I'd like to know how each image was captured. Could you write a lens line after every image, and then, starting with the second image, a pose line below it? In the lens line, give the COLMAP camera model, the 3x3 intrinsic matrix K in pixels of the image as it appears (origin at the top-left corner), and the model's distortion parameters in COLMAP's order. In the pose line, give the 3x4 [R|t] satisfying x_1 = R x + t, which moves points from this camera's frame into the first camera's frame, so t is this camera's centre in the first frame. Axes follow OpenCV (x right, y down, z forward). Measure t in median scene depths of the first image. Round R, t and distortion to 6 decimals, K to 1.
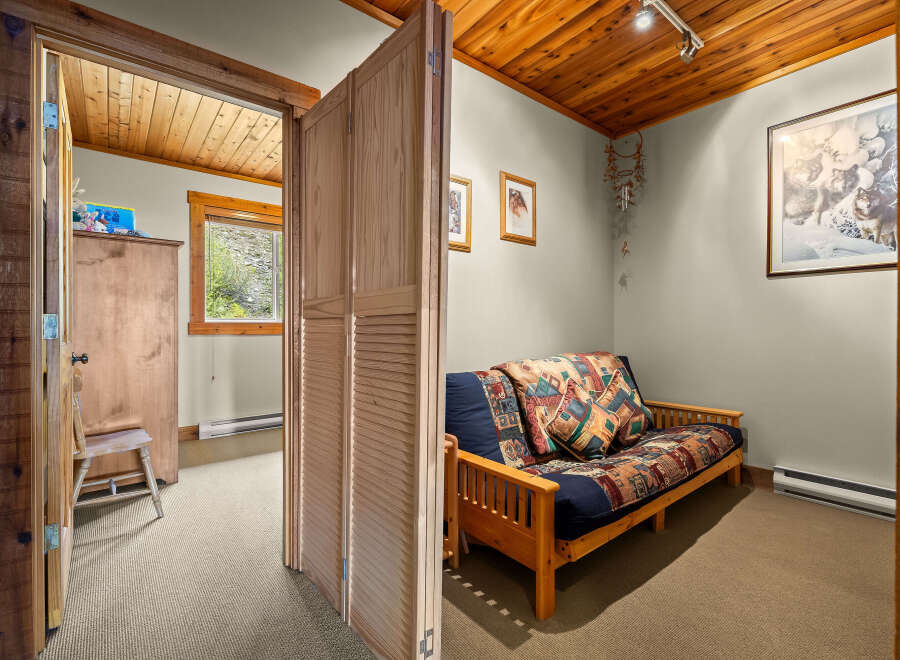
lens RADIAL K [[414.4, 0, 454.2], [0, 414.4, 330.9], [0, 0, 1]] dist [0.000960, -0.000579]
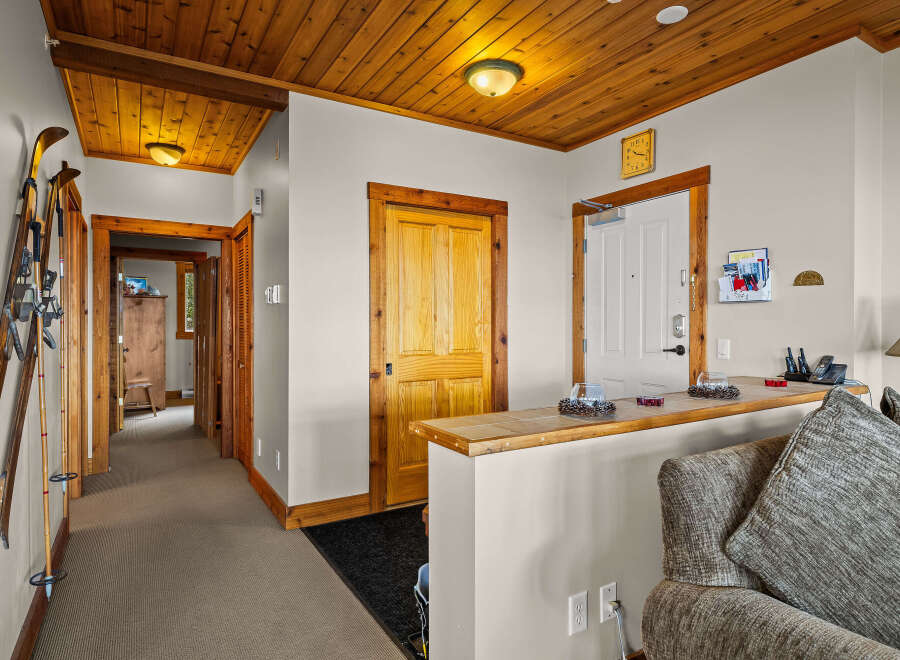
lens RADIAL K [[491.3, 0, 444.0], [0, 491.3, 330.0], [0, 0, 1]] dist [-0.001337, 0.000385]
pose [[0.992025, -0.000172, -0.126037, 1.096608], [0.000355, 0.999999, 0.001430, -0.045913], [0.126037, -0.001463, 0.992024, -1.349345]]
